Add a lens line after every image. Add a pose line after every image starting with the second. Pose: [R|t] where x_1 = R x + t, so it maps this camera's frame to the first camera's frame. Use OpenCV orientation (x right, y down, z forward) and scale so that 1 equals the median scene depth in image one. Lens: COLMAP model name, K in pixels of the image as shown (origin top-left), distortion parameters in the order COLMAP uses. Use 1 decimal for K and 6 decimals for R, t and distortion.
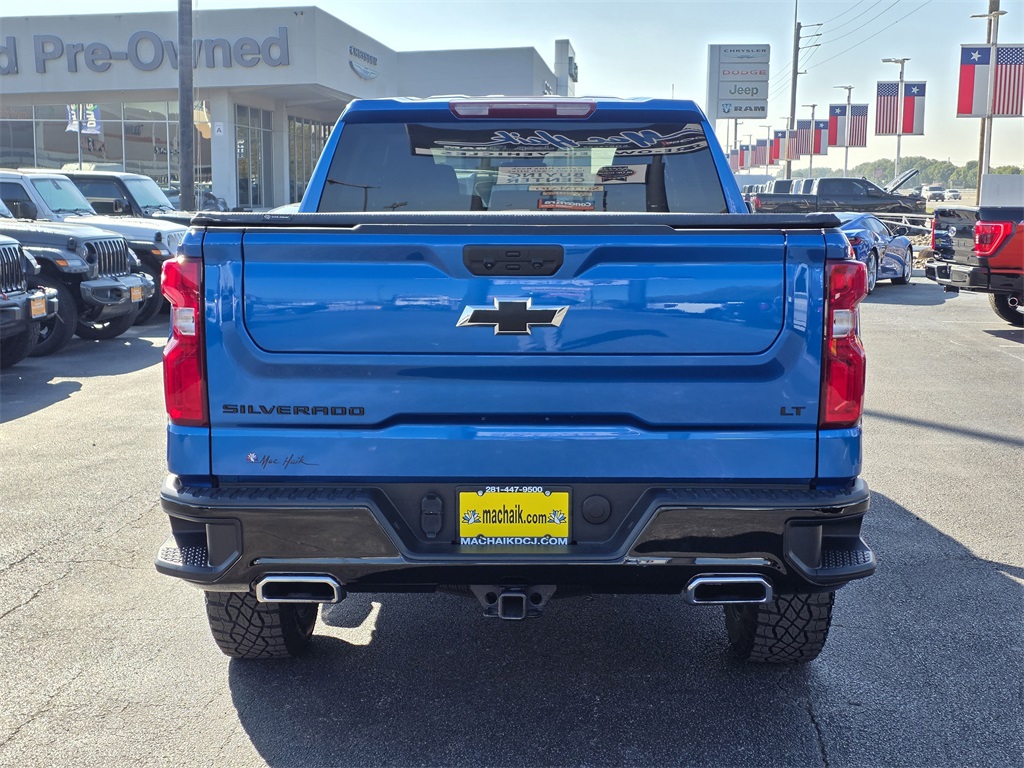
lens RADIAL K [[1356.8, 0, 617.4], [0, 1356.8, 387.1], [0, 0, 1]] dist [0.028203, 0.054641]
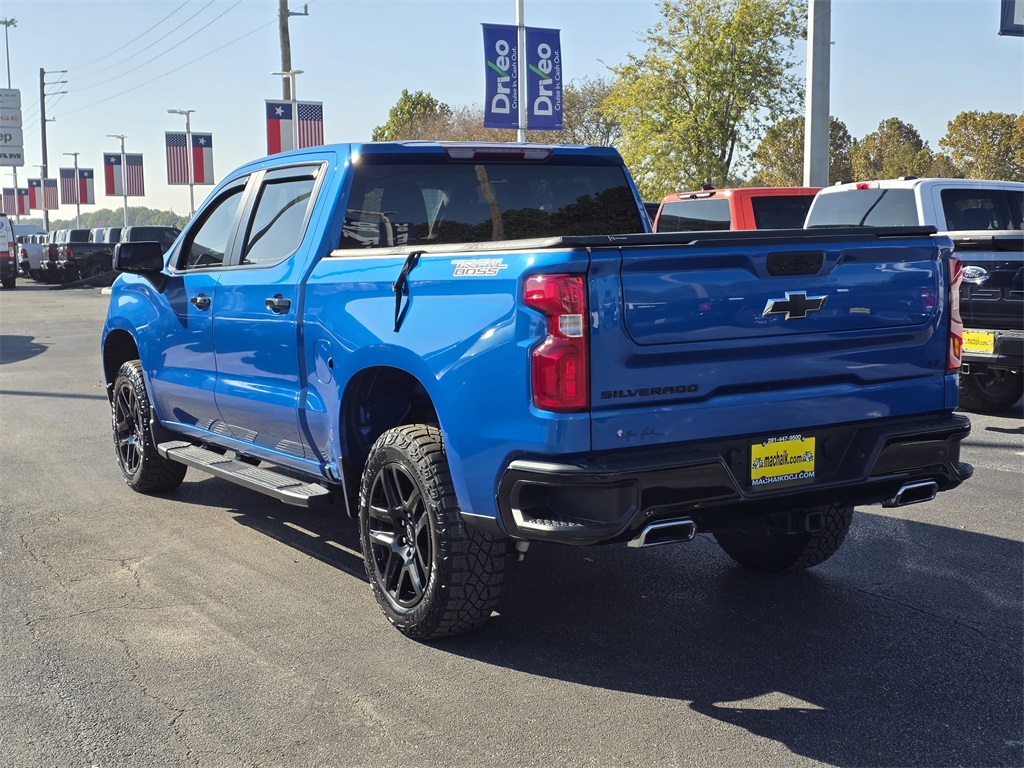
lens RADIAL K [[1350.4, 0, 513.4], [0, 1350.4, 402.8], [0, 0, 1]] dist [0.097994, -0.062468]
pose [[0.849723, -0.085407, 0.520266, -0.975672], [0.098955, 0.995090, 0.001737, 0.012545], [-0.517860, 0.050007, 0.854003, 0.010828]]
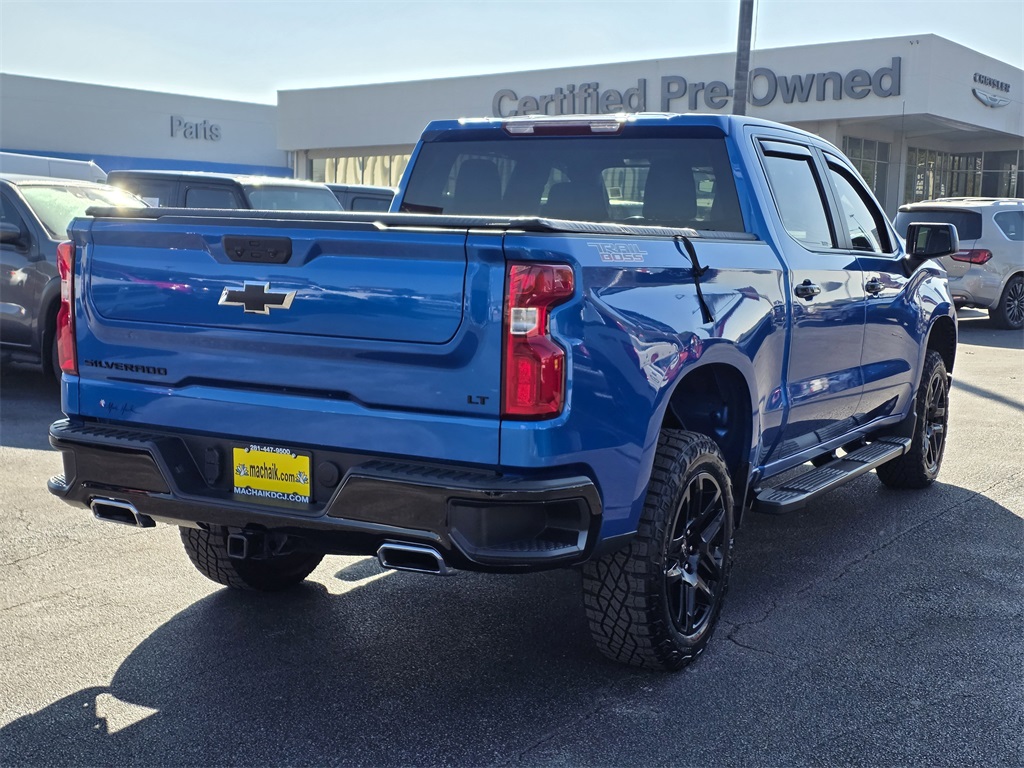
lens RADIAL K [[1350.4, 0, 513.4], [0, 1350.4, 402.8], [0, 0, 1]] dist [0.097994, -0.062468]
pose [[0.887394, 0.082205, -0.453624, 0.621669], [-0.086048, 0.996216, 0.012202, 0.004119], [0.452911, 0.028205, 0.891109, 0.067322]]
